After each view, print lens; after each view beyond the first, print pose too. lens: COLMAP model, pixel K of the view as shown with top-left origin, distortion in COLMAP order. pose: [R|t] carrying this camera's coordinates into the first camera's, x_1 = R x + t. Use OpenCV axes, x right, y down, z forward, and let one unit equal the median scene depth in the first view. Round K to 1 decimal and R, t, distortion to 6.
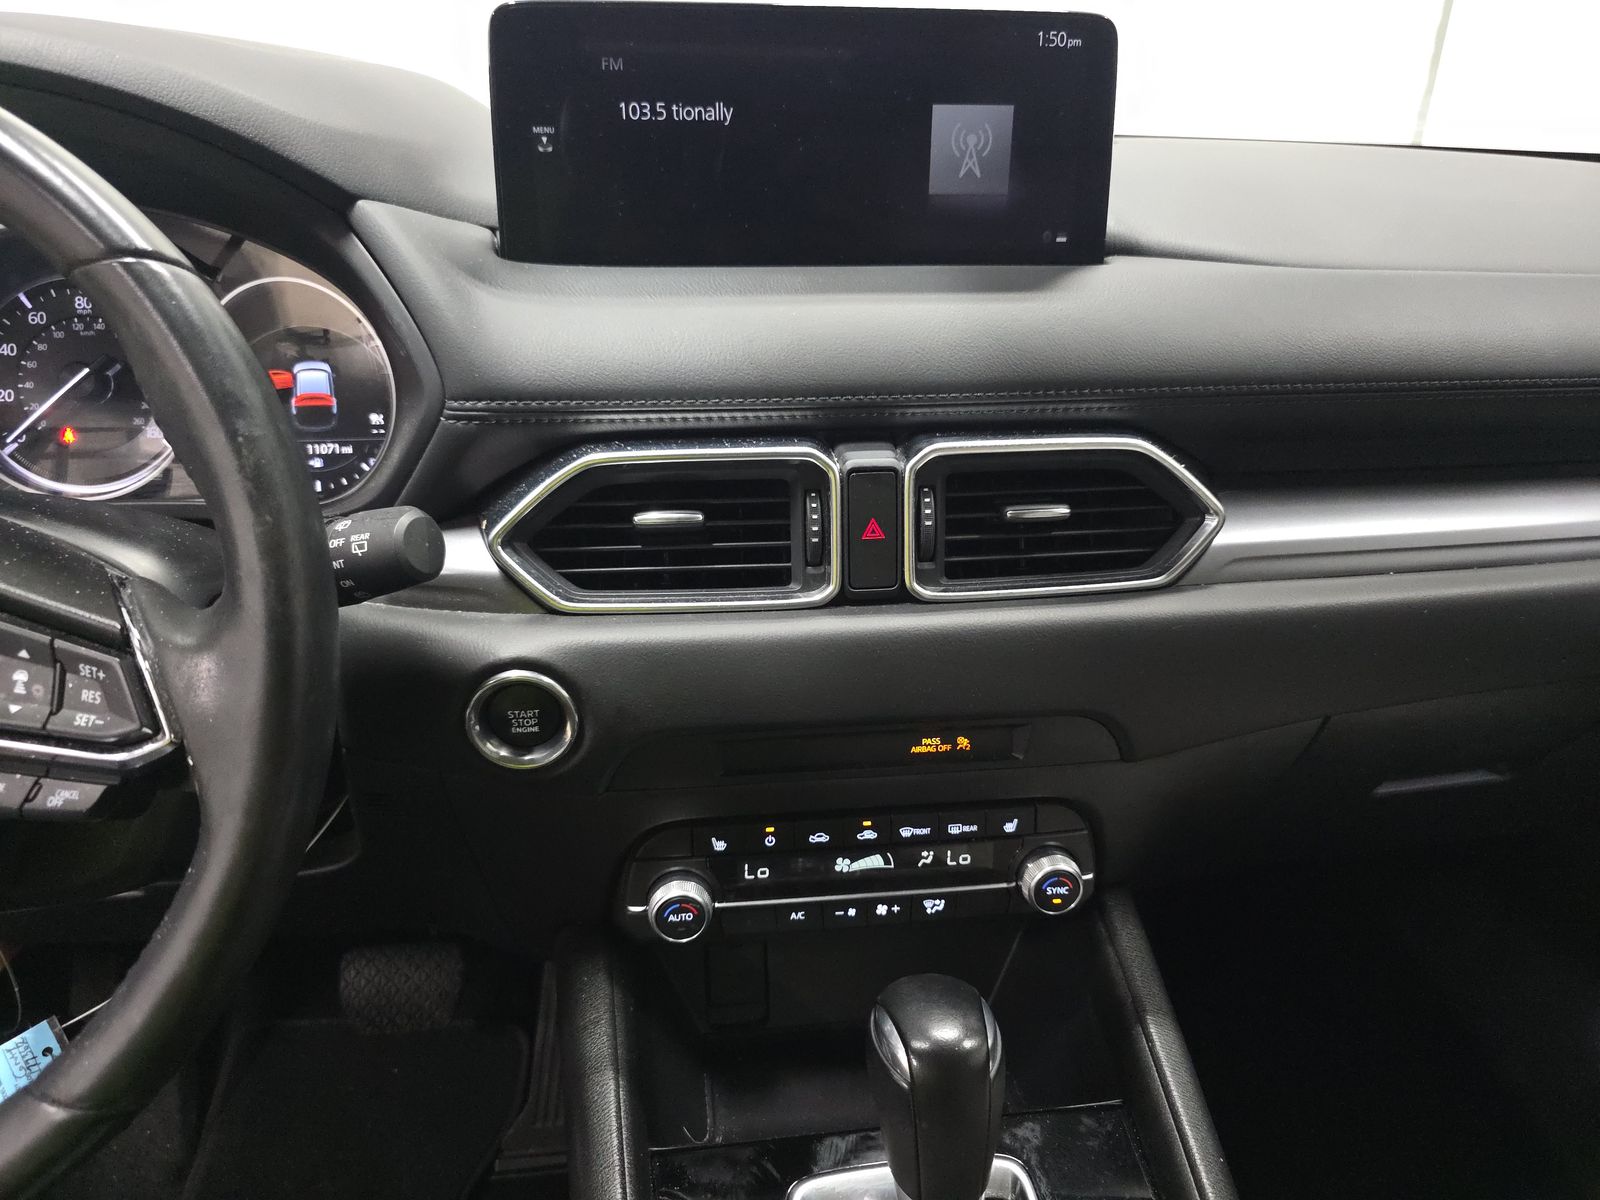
lens RADIAL K [[1050.6, 0, 828.0], [0, 1050.6, 589.1], [0, 0, 1]] dist [0.104195, -0.081019]
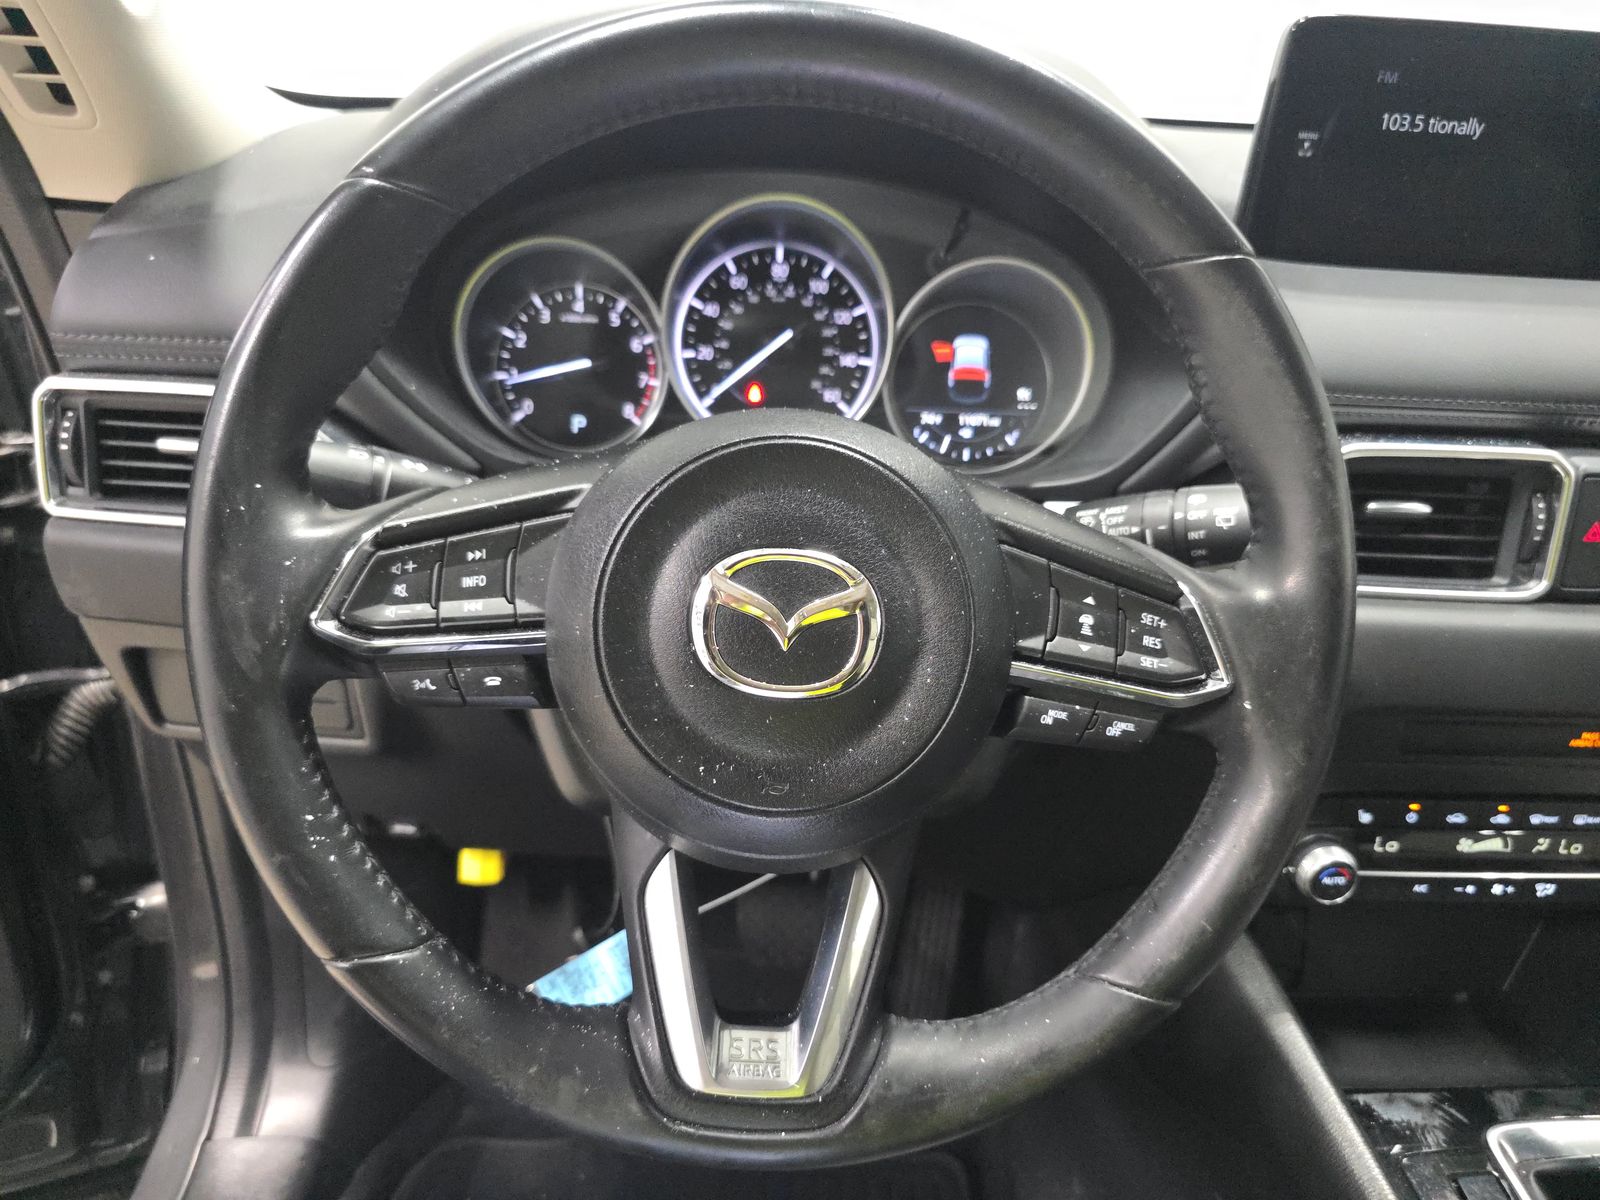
lens RADIAL K [[1050.6, 0, 828.0], [0, 1050.6, 589.1], [0, 0, 1]] dist [0.104195, -0.081019]
pose [[0.997380, 0.072173, 0.004895, -0.651592], [-0.072271, 0.997092, 0.024176, 0.026003], [-0.003136, -0.024466, 0.999696, -0.072336]]
